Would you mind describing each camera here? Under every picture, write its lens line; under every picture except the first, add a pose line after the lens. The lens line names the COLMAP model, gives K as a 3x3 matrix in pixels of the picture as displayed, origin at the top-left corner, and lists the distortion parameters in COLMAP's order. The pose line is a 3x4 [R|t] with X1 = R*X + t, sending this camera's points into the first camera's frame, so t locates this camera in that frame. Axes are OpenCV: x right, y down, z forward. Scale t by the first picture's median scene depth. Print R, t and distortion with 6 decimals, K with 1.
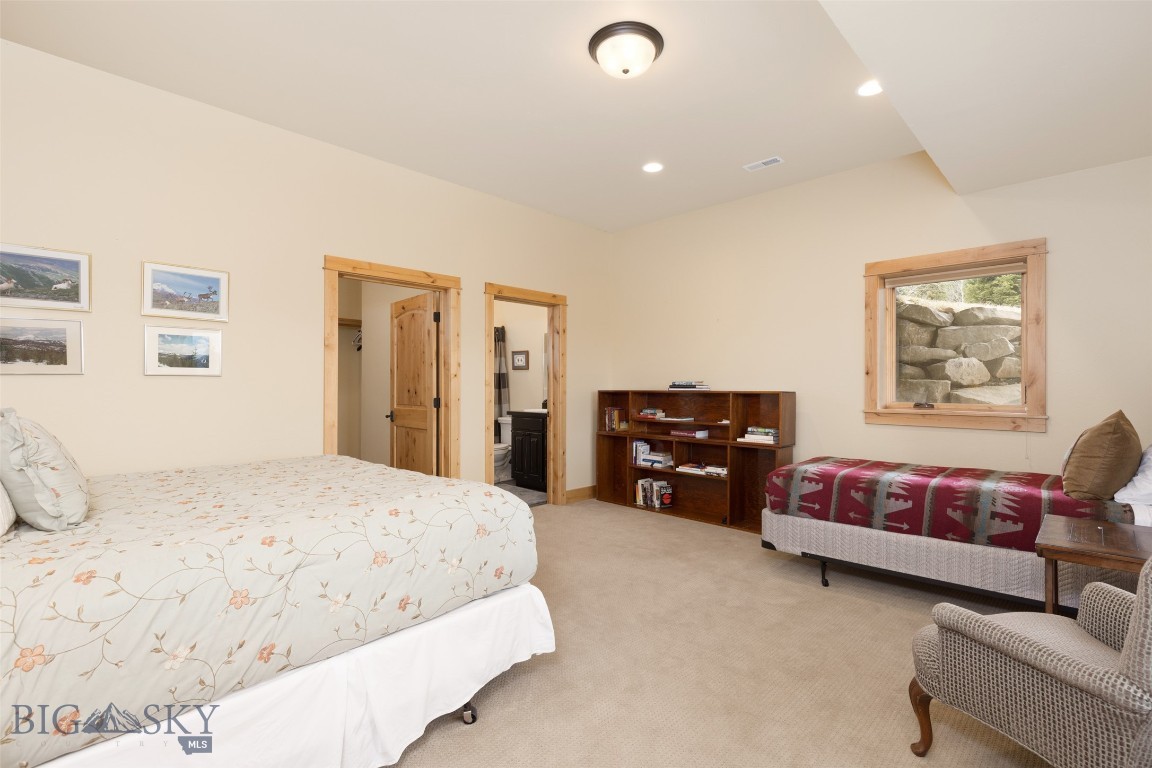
lens RADIAL K [[531.5, 0, 580.7], [0, 531.5, 384.2], [0, 0, 1]] dist [0.016768, -0.000220]
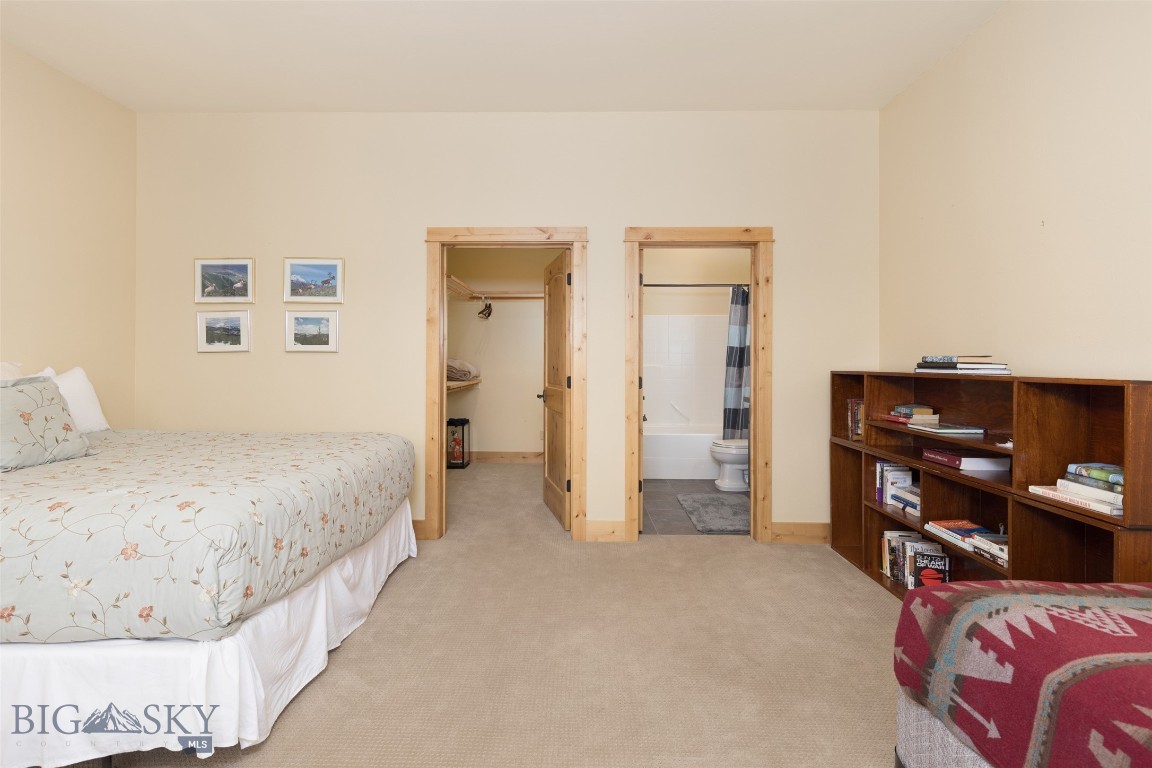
lens RADIAL K [[561.1, 0, 575.0], [0, 561.1, 360.2], [0, 0, 1]] dist [0.008408, -0.000611]
pose [[0.681053, 0.001553, -0.732232, 0.372346], [-0.002552, 0.999997, -0.000252, 0.000202], [0.732229, 0.002041, 0.681055, 0.406653]]
